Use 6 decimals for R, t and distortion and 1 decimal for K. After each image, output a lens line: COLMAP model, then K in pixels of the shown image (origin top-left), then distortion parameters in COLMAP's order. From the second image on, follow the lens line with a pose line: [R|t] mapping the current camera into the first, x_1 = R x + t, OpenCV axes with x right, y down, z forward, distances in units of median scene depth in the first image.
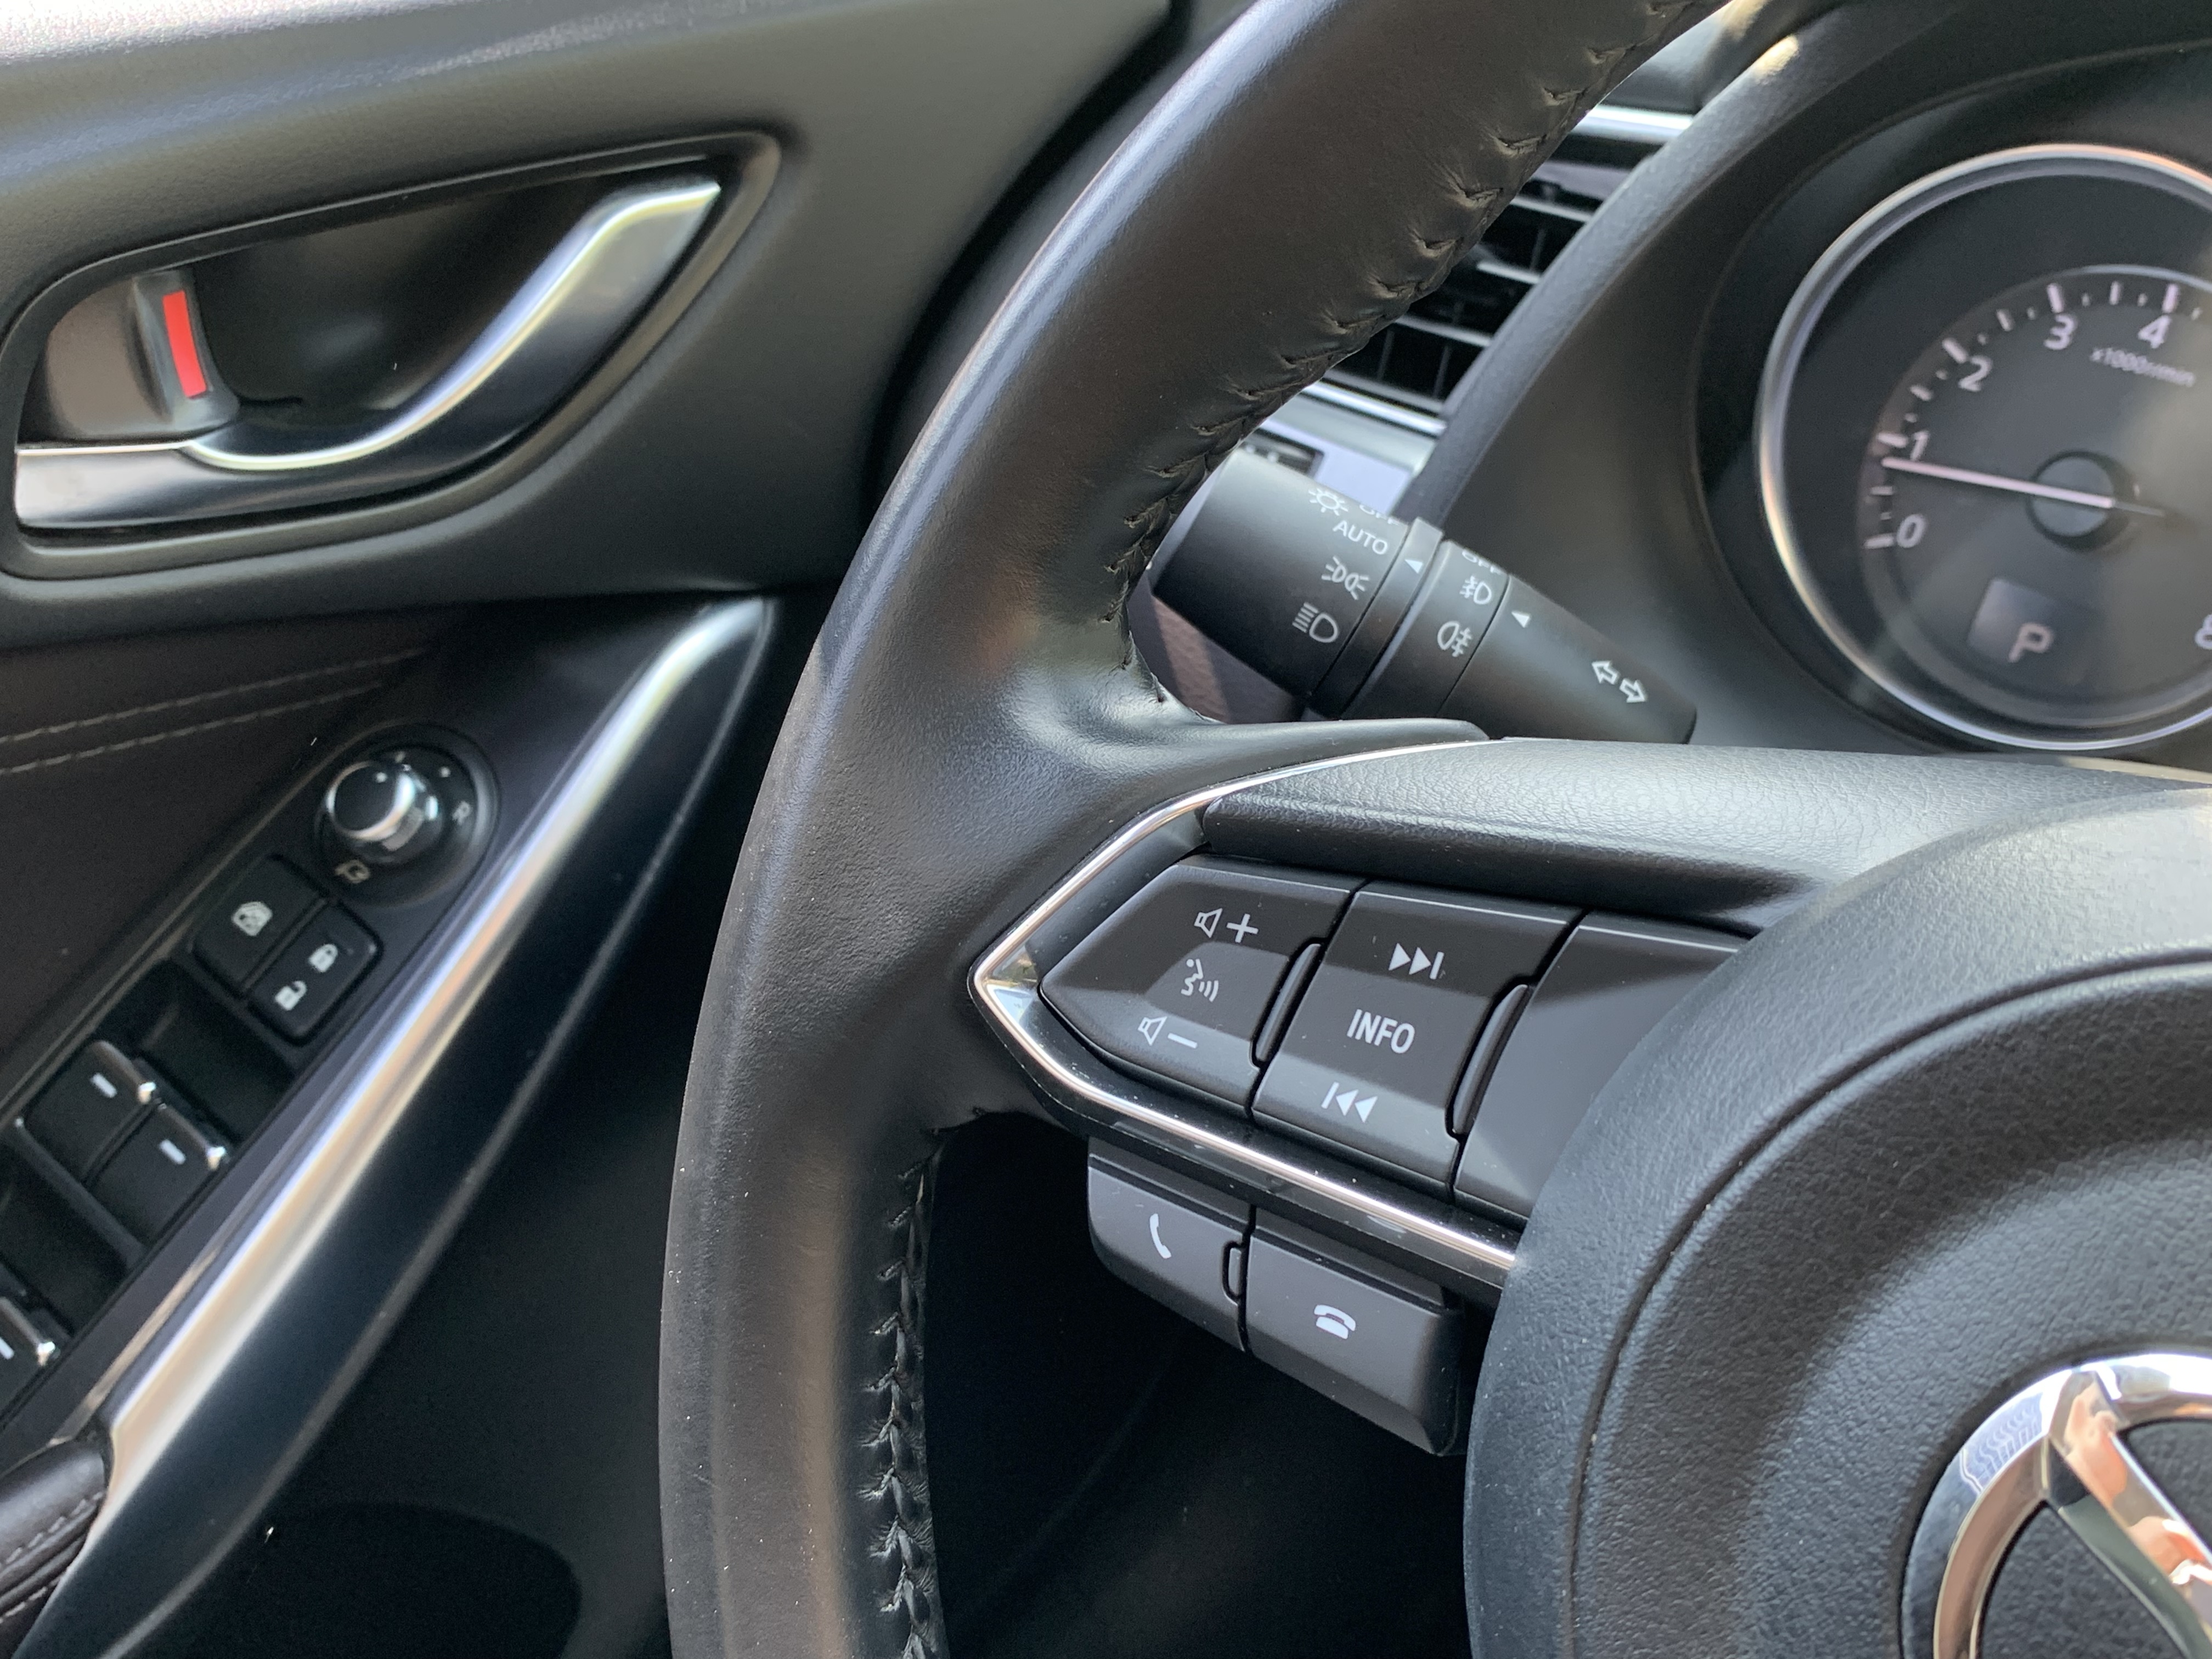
lens RADIAL K [[2142.1, 0, 1106.0], [0, 2142.1, 829.5], [0, 0, 1]] dist [0.124517, -0.573968]
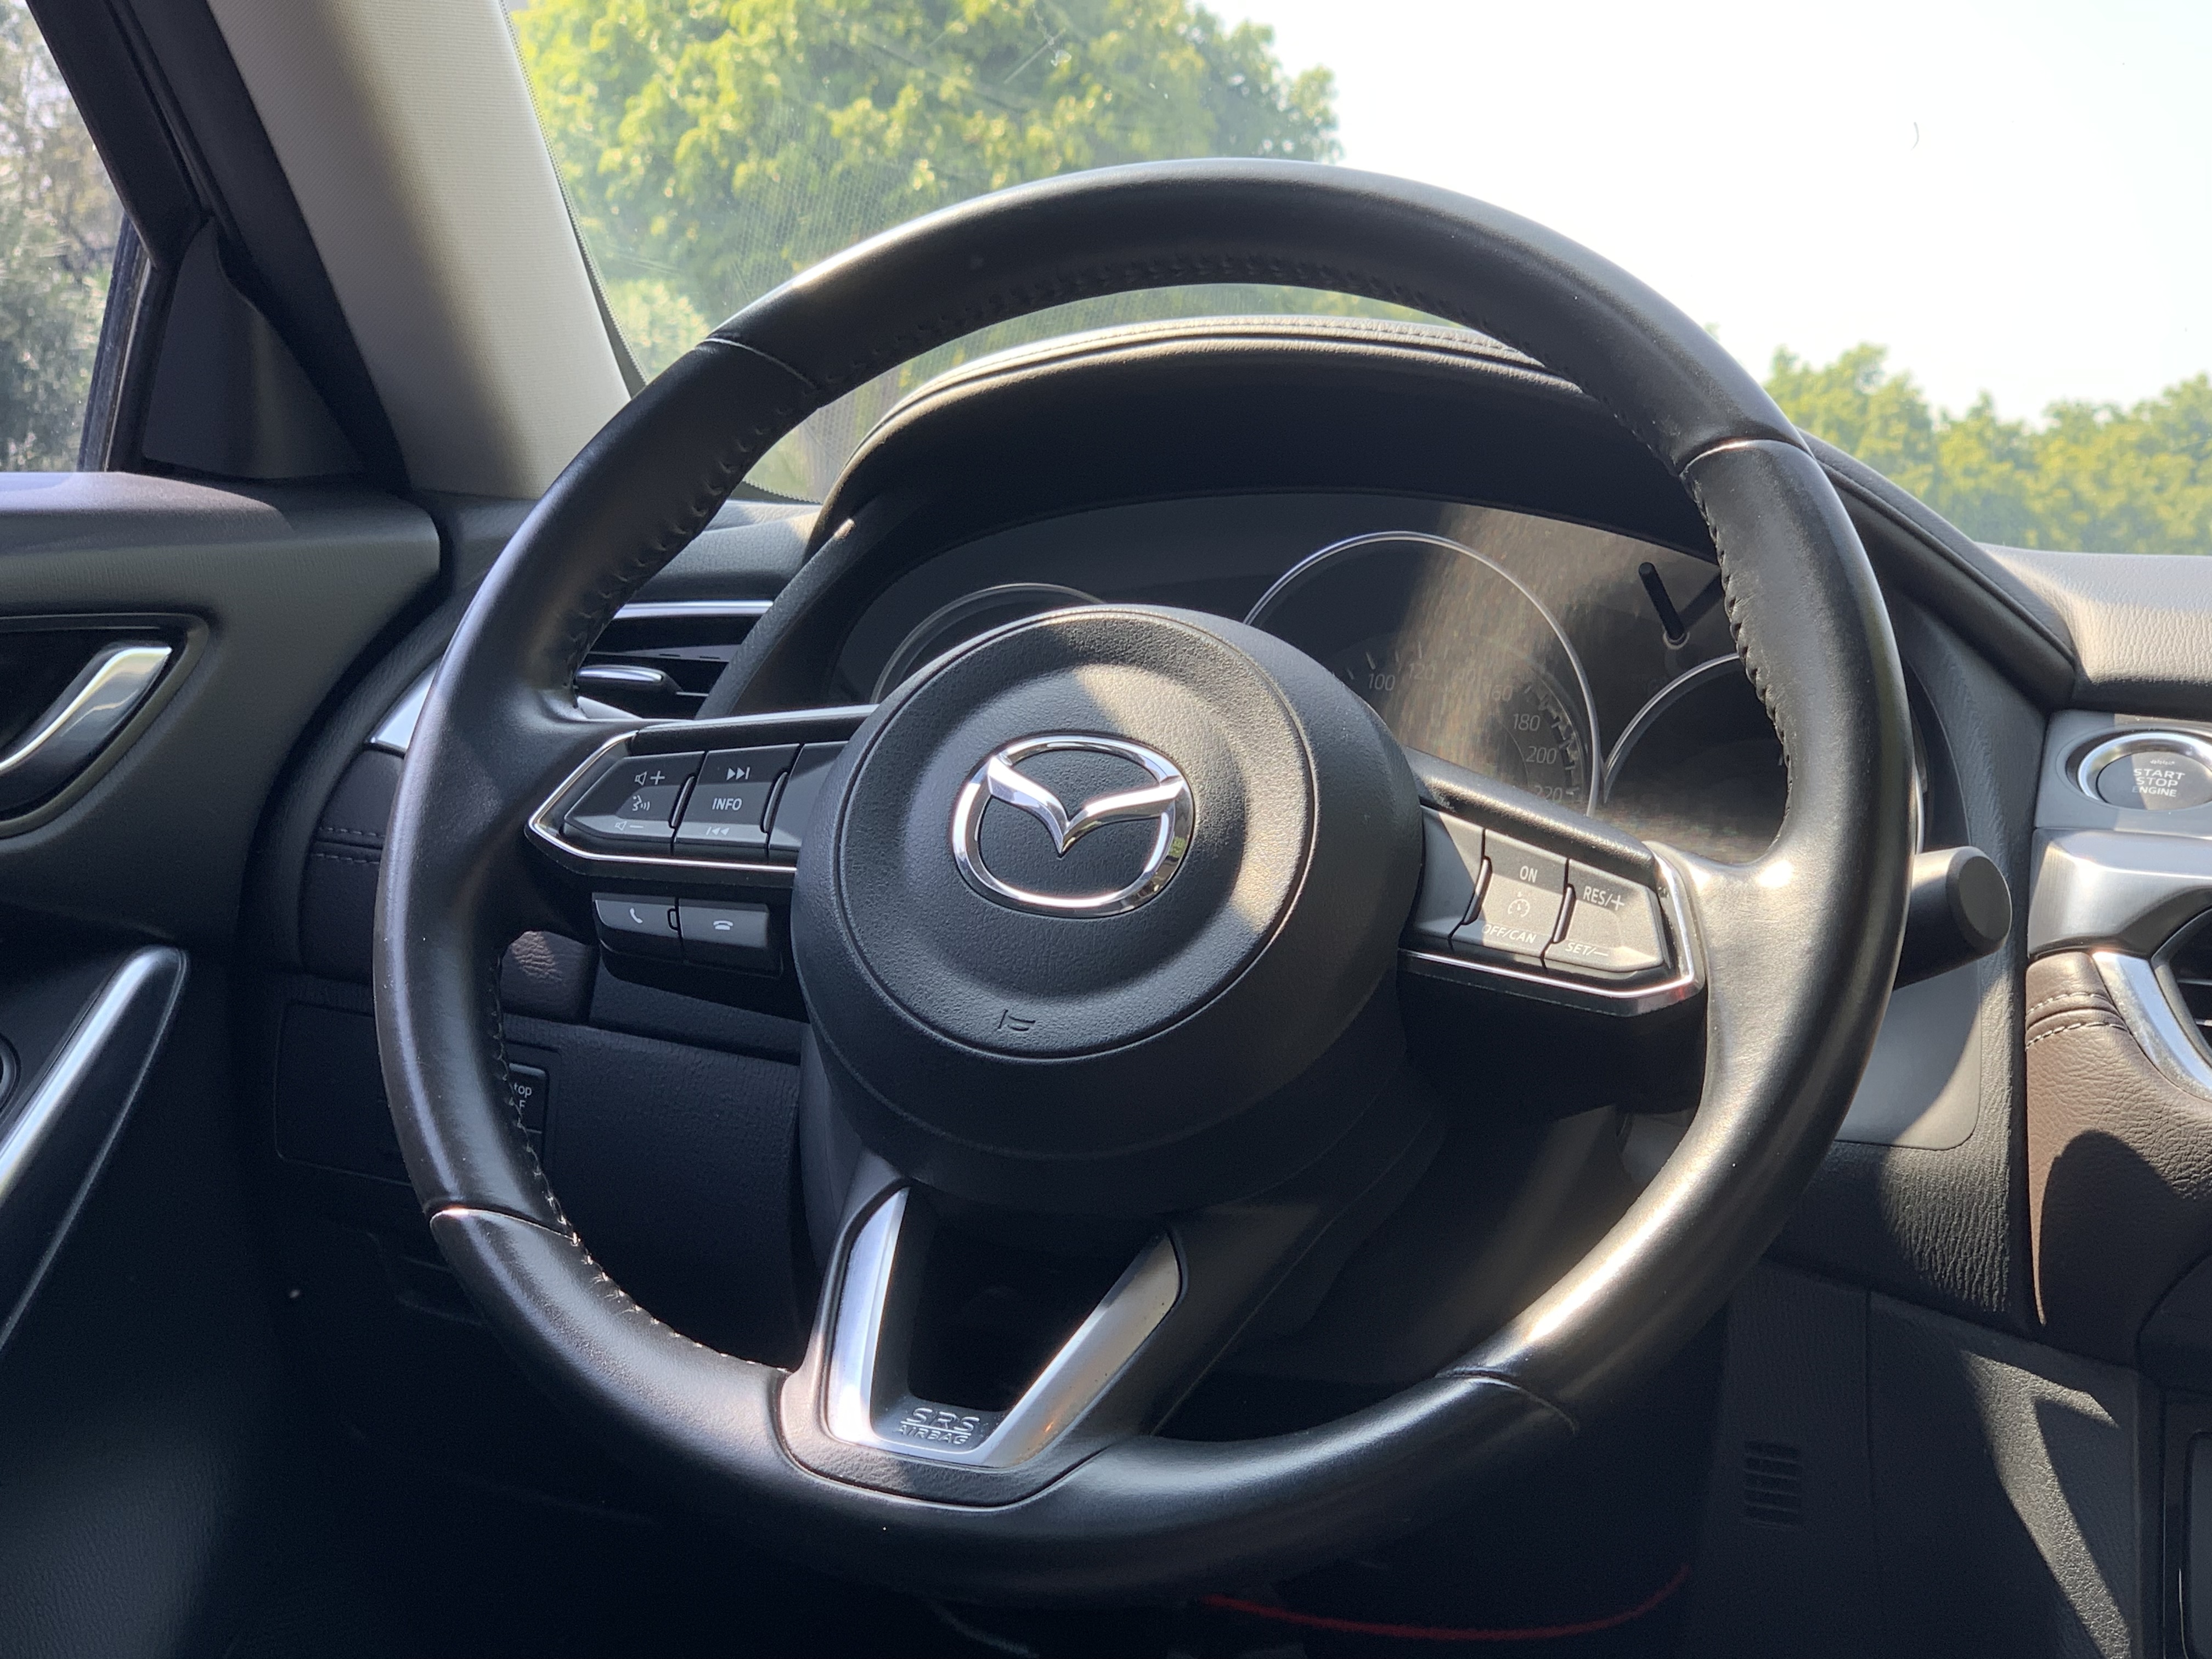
lens RADIAL K [[4272.4, 0, 1106.0], [0, 4272.4, 829.5], [0, 0, 1]] dist [0.018168, -0.145432]
pose [[0.942653, -0.024646, 0.332863, -0.962810], [0.171399, 0.891481, -0.419386, 2.010333], [-0.286405, 0.452388, 0.844582, -2.807827]]
